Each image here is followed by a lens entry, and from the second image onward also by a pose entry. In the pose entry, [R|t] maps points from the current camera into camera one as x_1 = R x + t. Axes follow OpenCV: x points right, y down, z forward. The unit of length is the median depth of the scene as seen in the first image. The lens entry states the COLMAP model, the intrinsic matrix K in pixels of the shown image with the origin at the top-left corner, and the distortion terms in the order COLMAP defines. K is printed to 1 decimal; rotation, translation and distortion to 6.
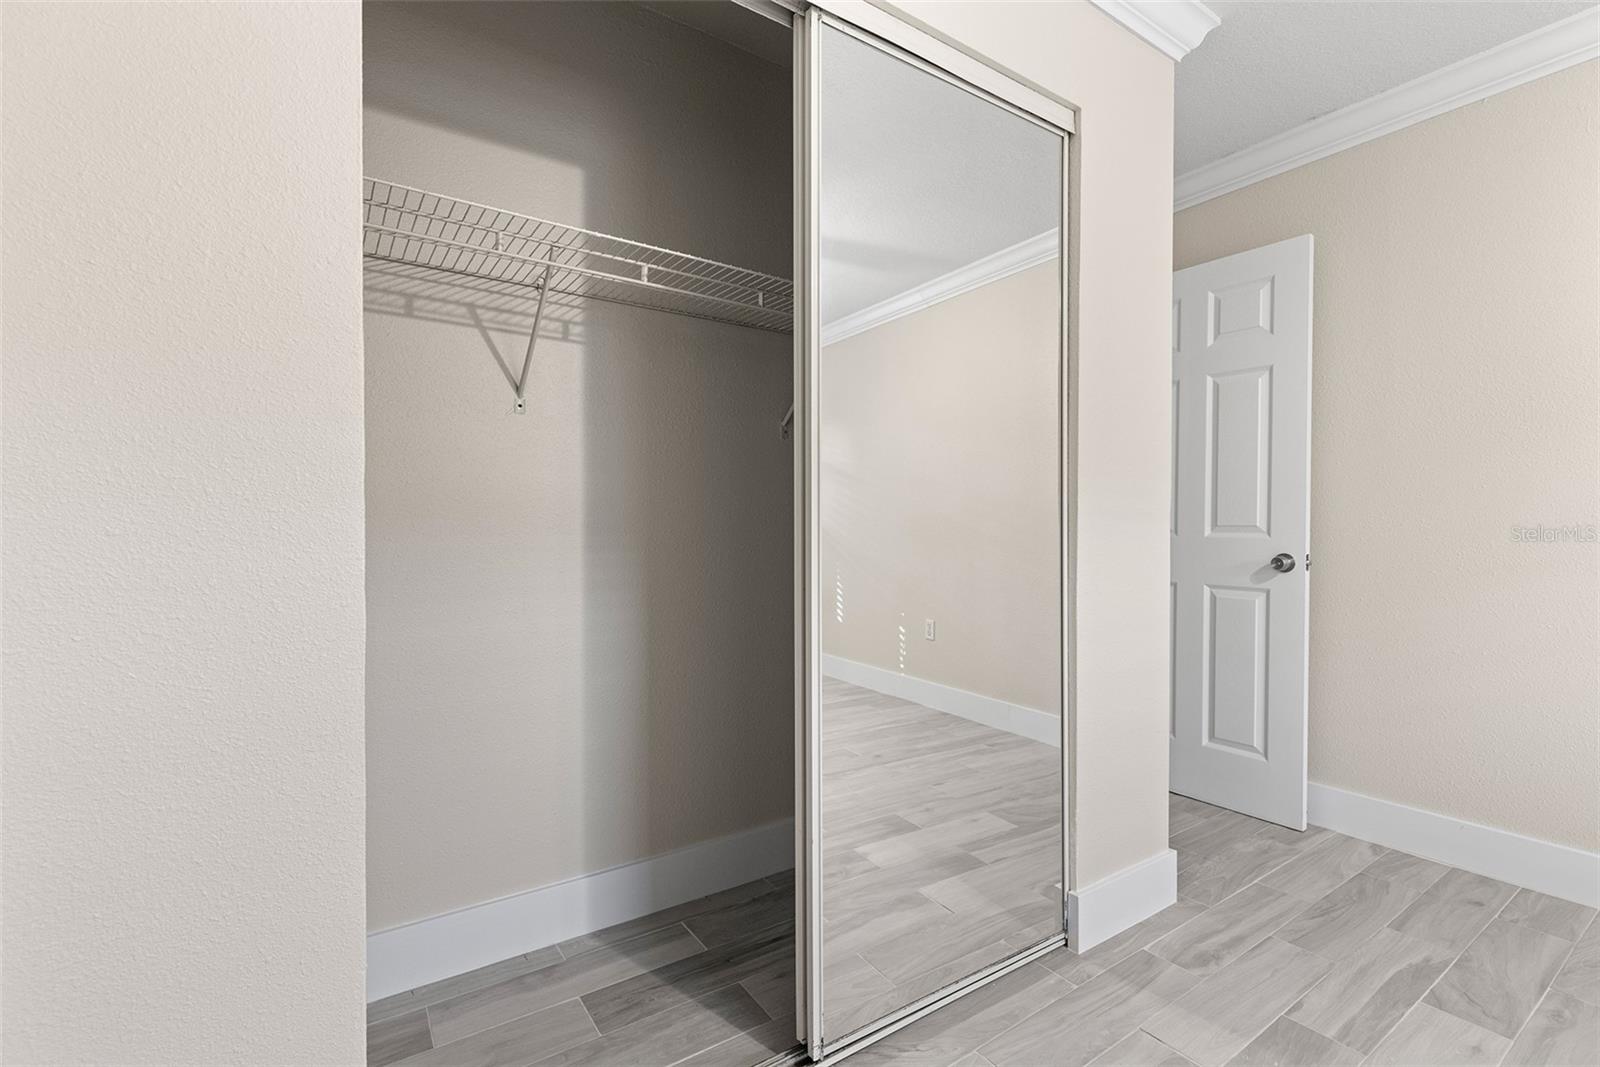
lens RADIAL K [[721.9, 0, 796.6], [0, 721.9, 524.6], [0, 0, 1]] dist [0.008298, -0.002278]
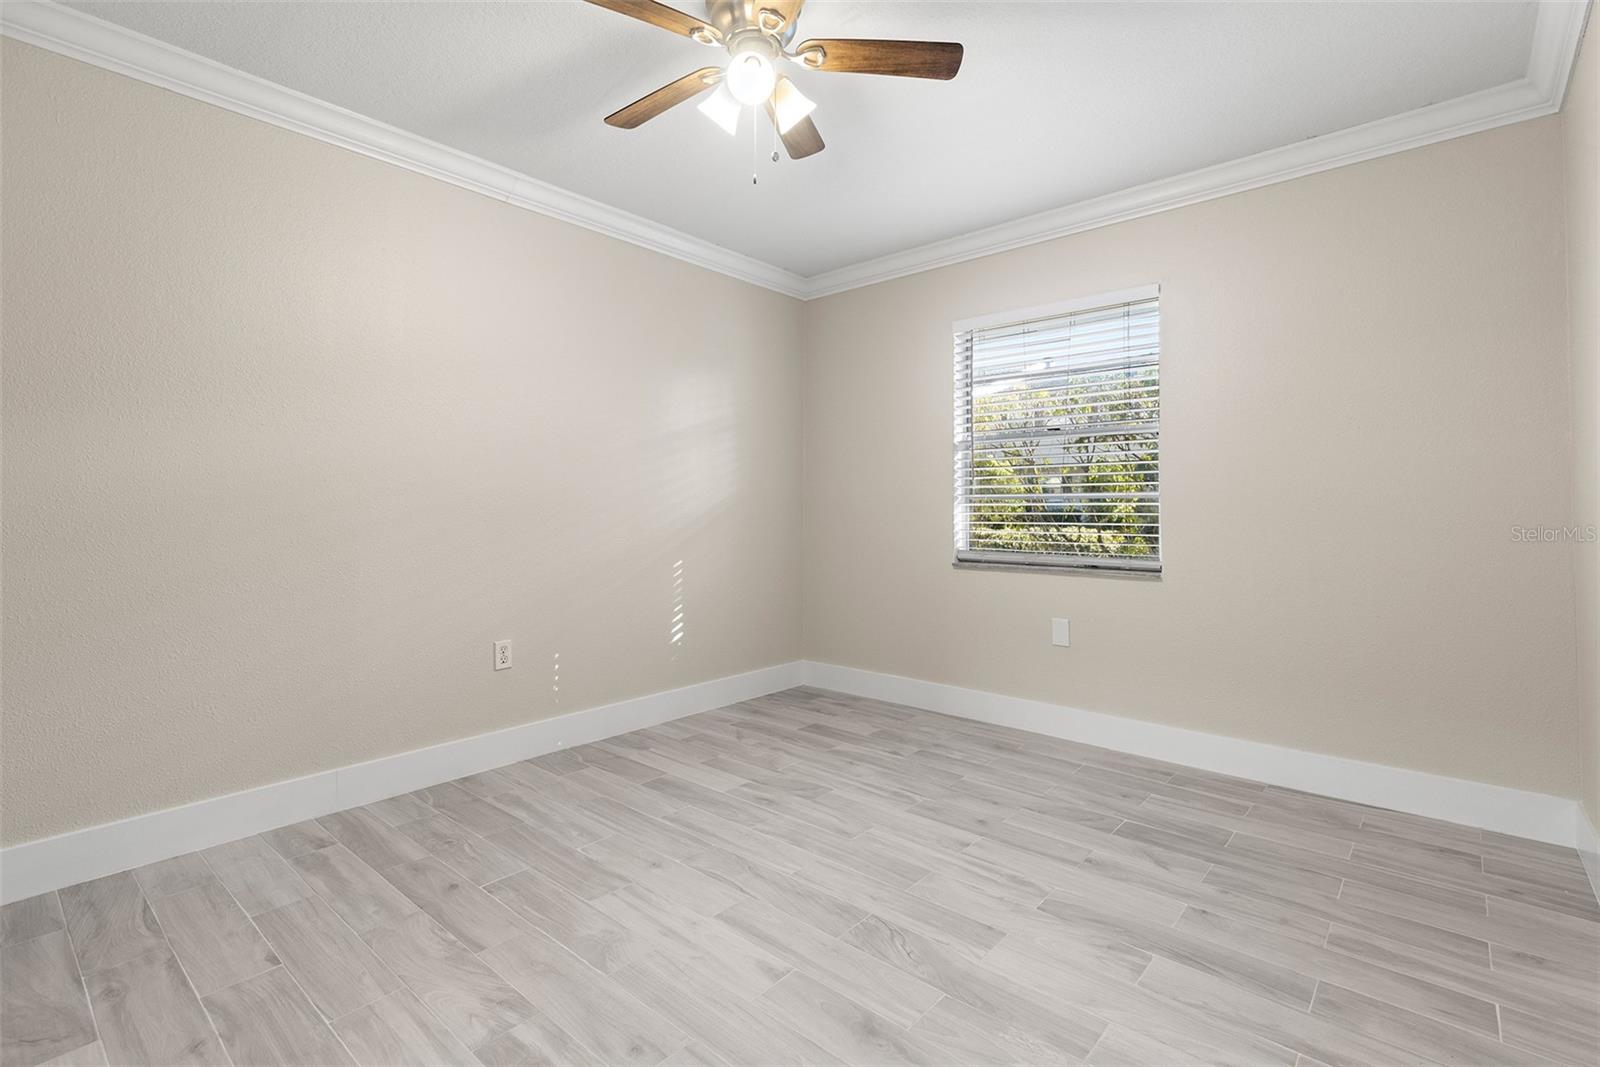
lens RADIAL K [[721.9, 0, 812.6], [0, 721.9, 483.5], [0, 0, 1]] dist [0.008298, -0.002278]
pose [[-0.259862, 0.035378, 0.964998, -0.179428], [0.000292, 0.999331, -0.036559, -0.001207], [-0.965646, -0.009219, -0.259698, 0.258355]]
